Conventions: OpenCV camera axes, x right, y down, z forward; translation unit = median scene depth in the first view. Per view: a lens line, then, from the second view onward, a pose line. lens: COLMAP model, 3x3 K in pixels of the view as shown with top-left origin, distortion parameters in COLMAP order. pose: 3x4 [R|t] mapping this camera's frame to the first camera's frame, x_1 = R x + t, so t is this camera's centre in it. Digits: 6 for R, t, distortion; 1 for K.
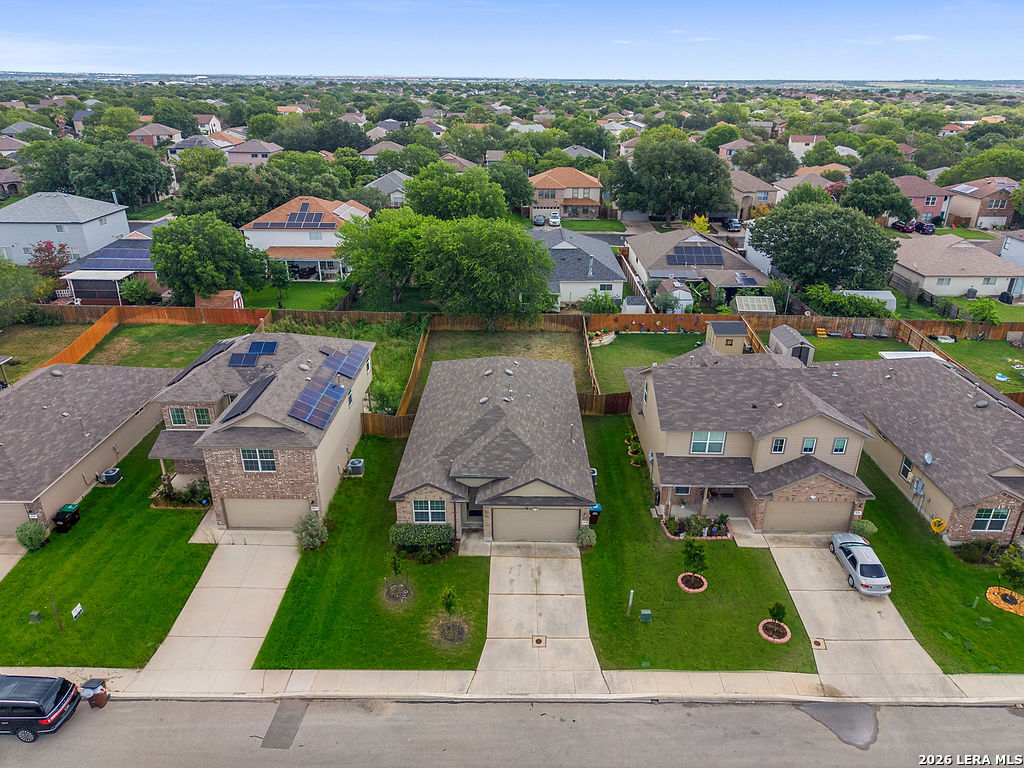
lens RADIAL K [[682.4, 0, 512.0], [0, 682.4, 384.0], [0, 0, 1]] dist [0.027344, -0.031882]
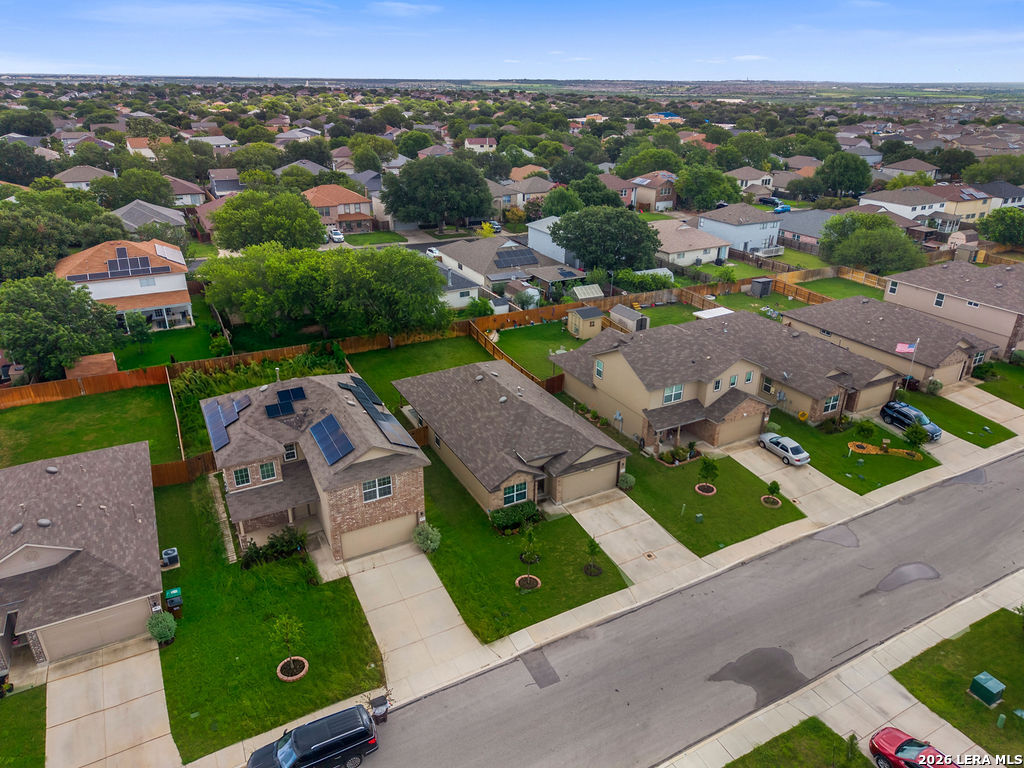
lens RADIAL K [[682.4, 0, 512.0], [0, 682.4, 384.0], [0, 0, 1]] dist [0.027344, -0.031882]
pose [[0.877043, -0.194329, 0.439355, -0.370214], [0.193434, 0.979972, 0.047312, -0.038031], [-0.439750, 0.043492, 0.897067, -0.055819]]
